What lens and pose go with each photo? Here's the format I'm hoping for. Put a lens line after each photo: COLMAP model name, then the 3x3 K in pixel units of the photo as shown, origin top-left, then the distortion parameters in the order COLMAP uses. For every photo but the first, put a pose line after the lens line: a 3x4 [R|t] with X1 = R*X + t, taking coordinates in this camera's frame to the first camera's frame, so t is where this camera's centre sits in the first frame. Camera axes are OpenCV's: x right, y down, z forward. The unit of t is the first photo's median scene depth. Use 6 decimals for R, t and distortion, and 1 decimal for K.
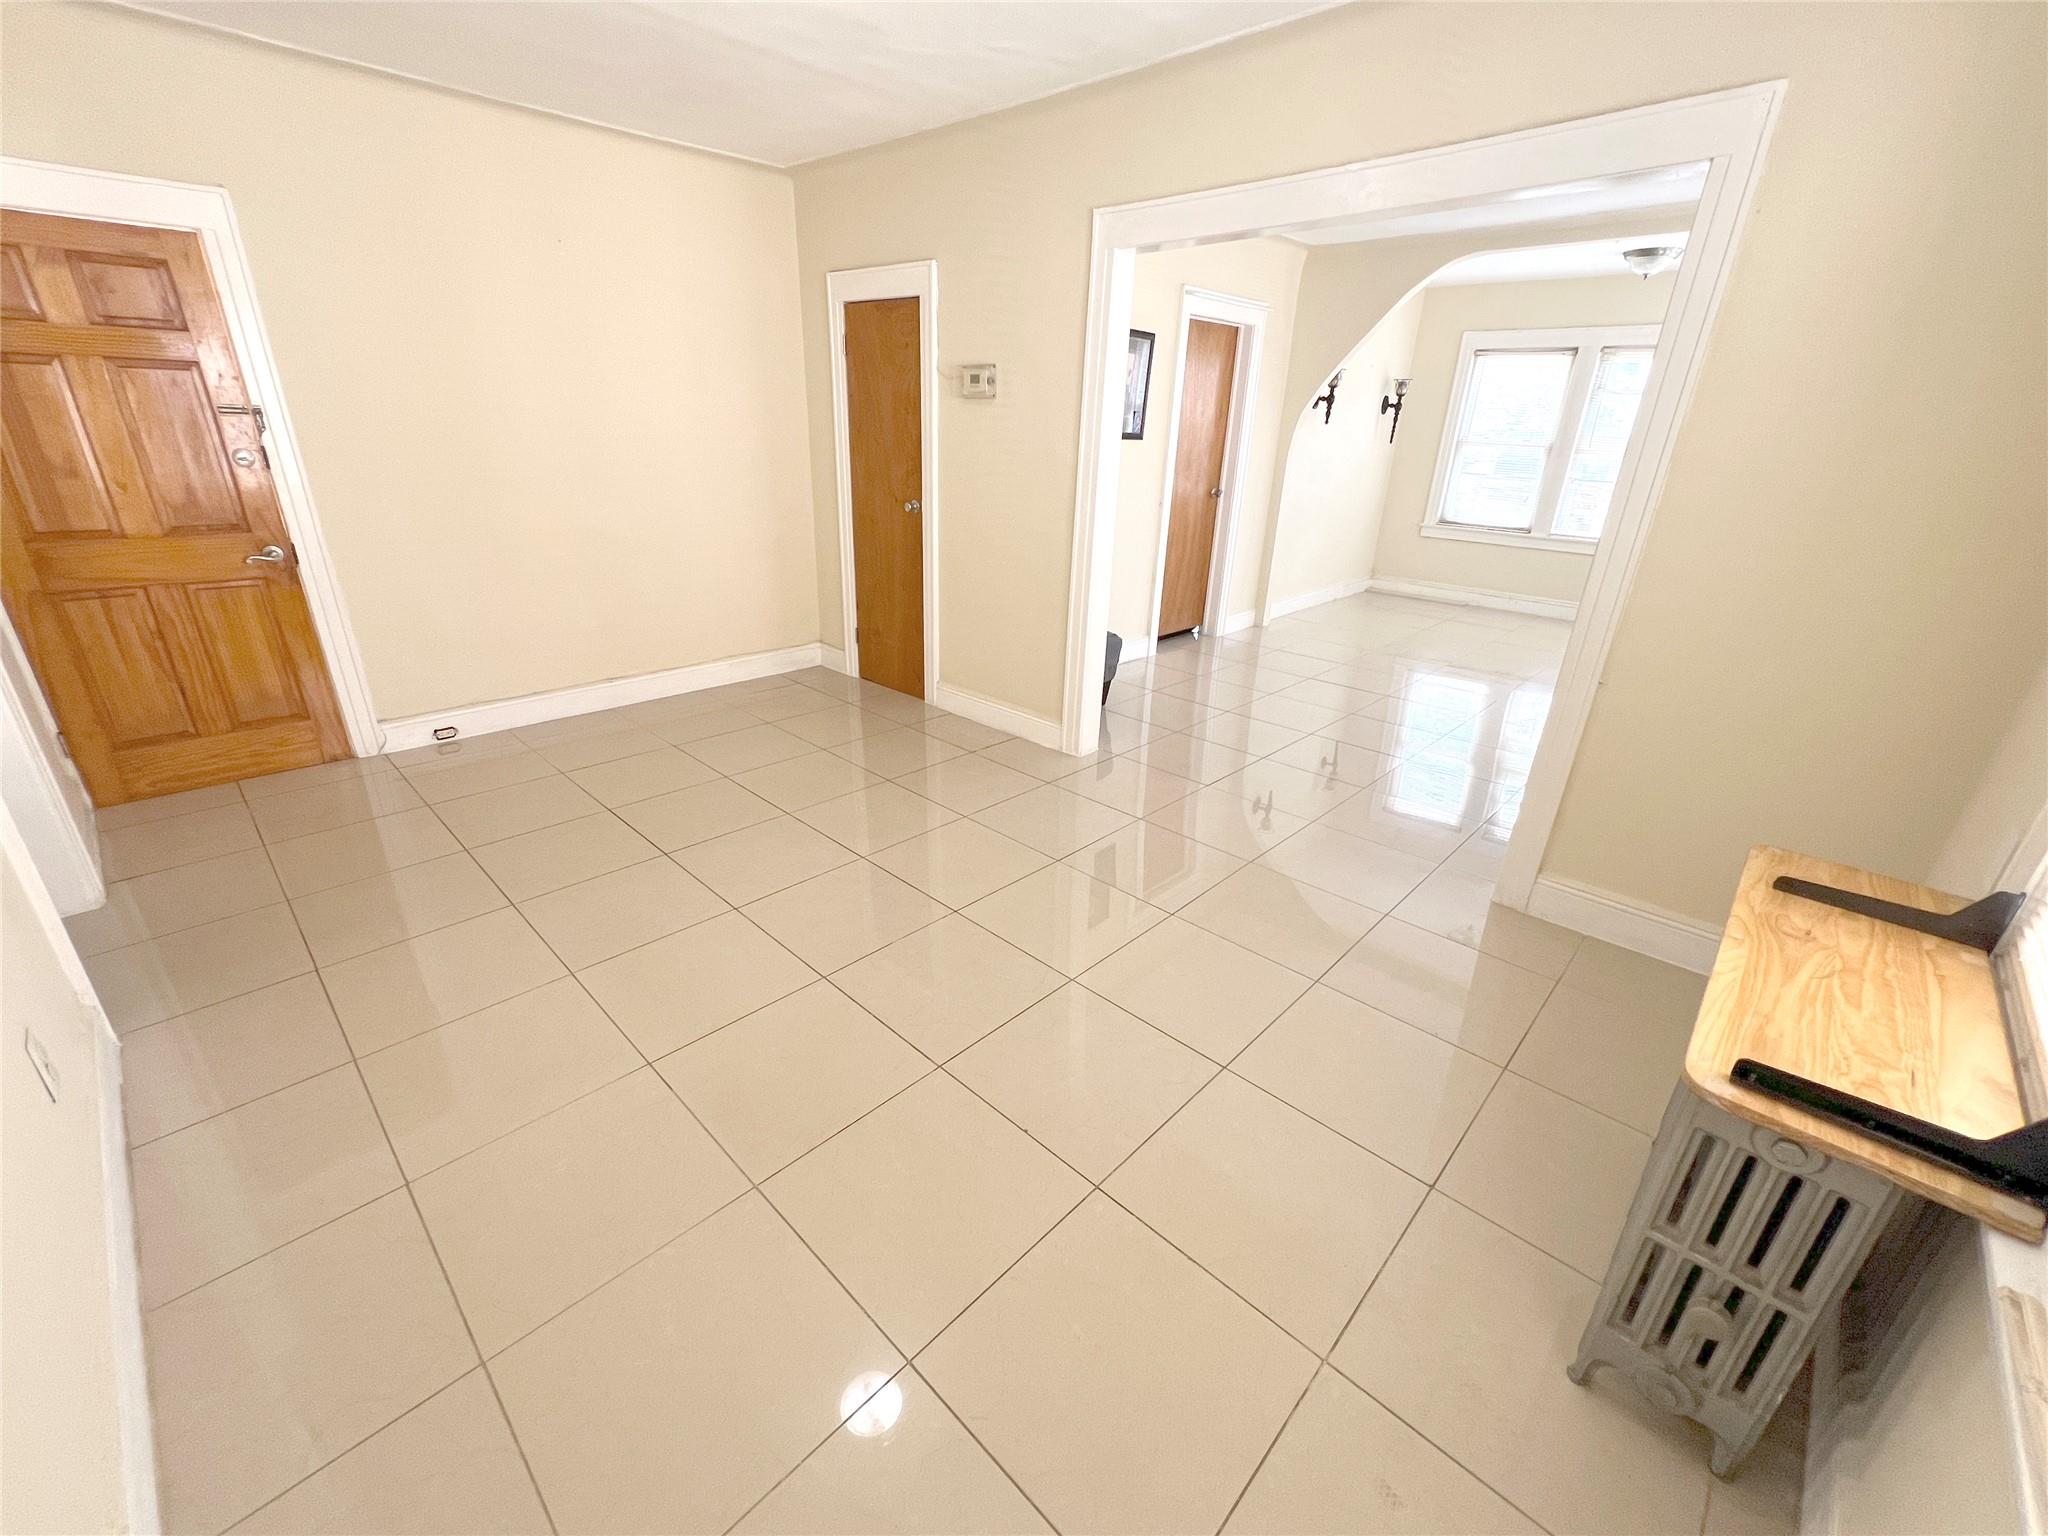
lens RADIAL K [[830.2, 0, 1019.2], [0, 830.2, 762.5], [0, 0, 1]] dist [-0.005641, -0.000317]
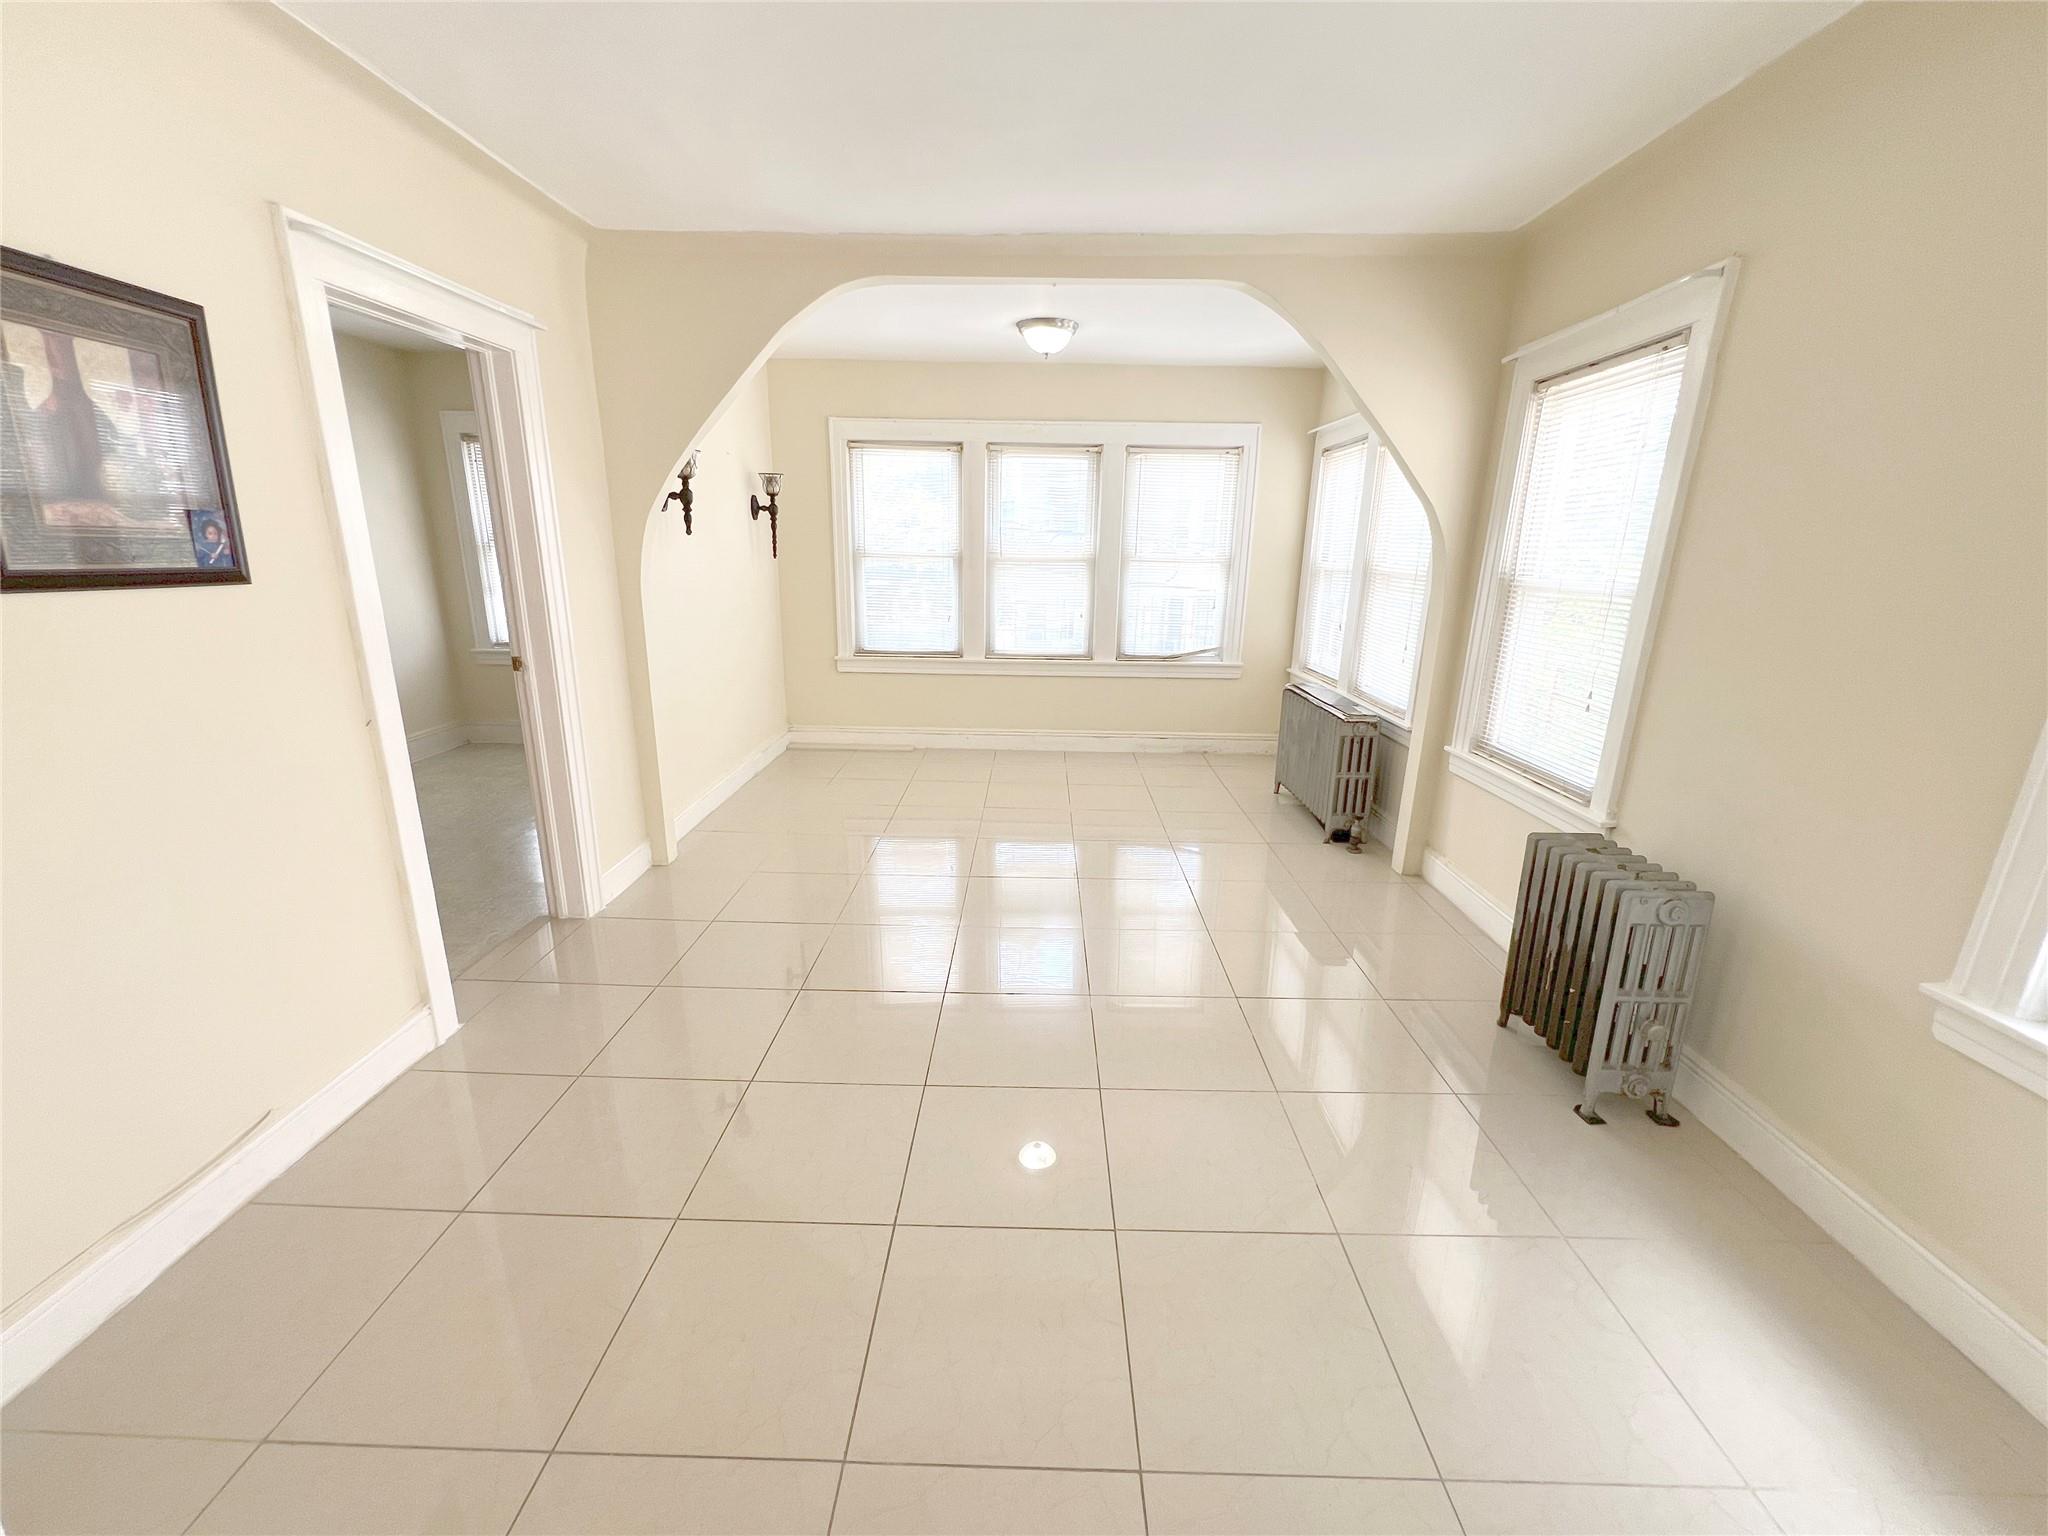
lens RADIAL K [[821.3, 0, 1025.2], [0, 821.3, 763.1], [0, 0, 1]] dist [-0.004122, 0.000207]
pose [[0.730986, -0.195226, 0.653871, 0.105513], [0.268207, 0.963284, -0.012232, -0.150452], [-0.627475, 0.184314, 0.756508, 0.364806]]
